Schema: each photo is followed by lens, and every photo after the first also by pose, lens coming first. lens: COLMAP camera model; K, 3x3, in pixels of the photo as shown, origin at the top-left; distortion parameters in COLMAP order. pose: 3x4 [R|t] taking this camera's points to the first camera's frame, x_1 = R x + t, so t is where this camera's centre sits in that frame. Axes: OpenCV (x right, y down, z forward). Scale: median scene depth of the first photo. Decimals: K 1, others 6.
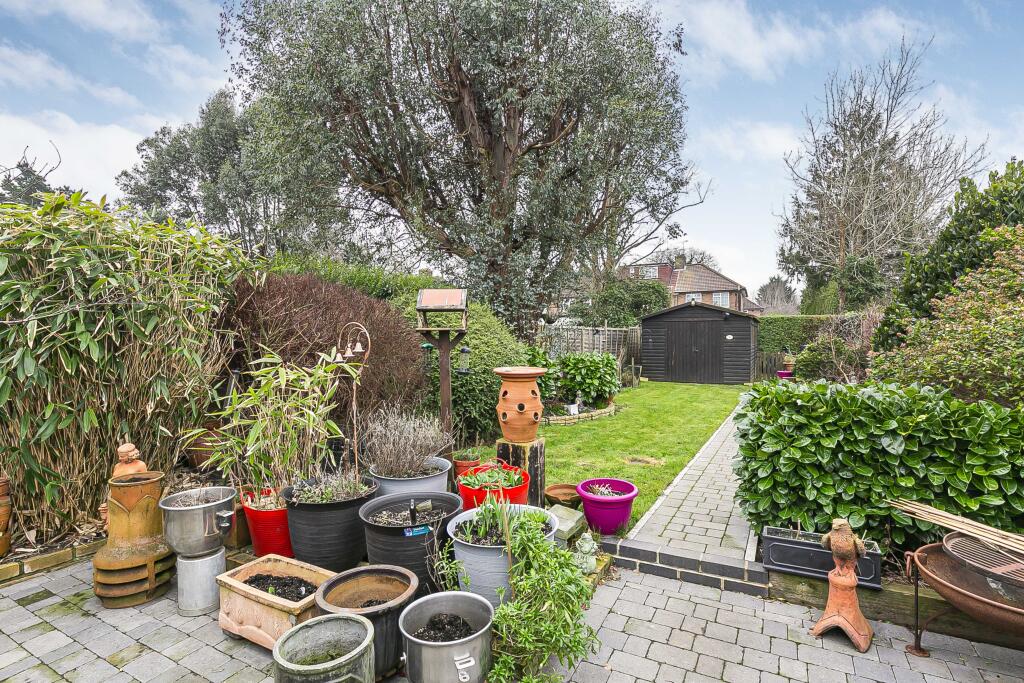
lens RADIAL K [[523.0, 0, 511.9], [0, 523.0, 343.4], [0, 0, 1]] dist [-0.001524, -0.000539]
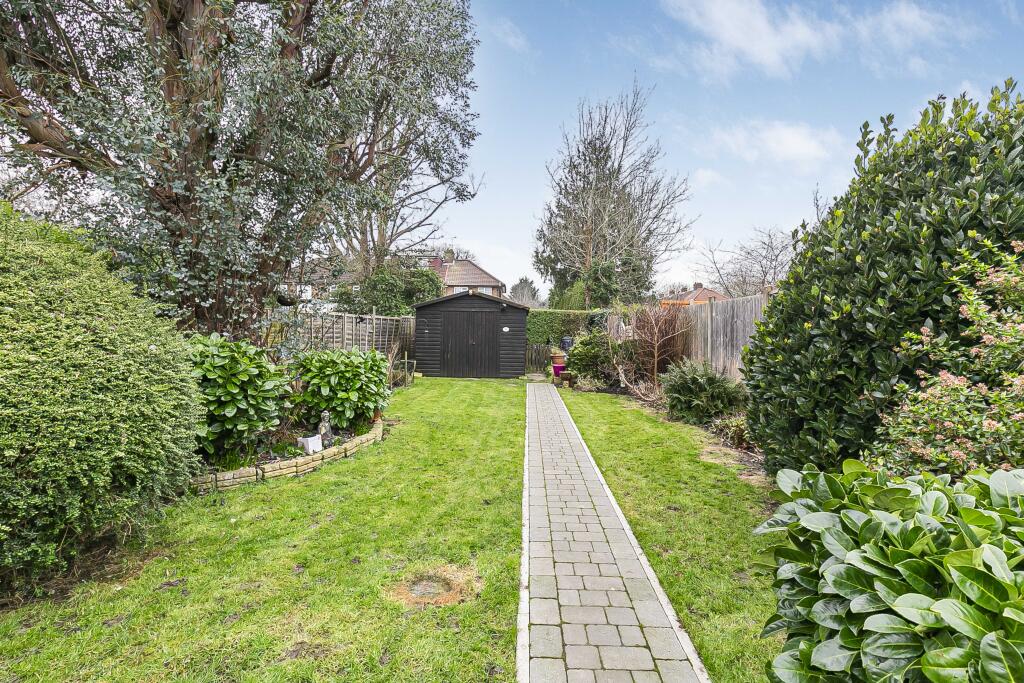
lens RADIAL K [[466.9, 0, 514.7], [0, 466.9, 338.4], [0, 0, 1]] dist [0.005788, 0.000458]
pose [[0.894347, 0.008782, 0.447288, 0.044650], [-0.015284, 0.999823, 0.010928, -0.004501], [-0.447113, -0.016610, 0.894323, 0.219104]]
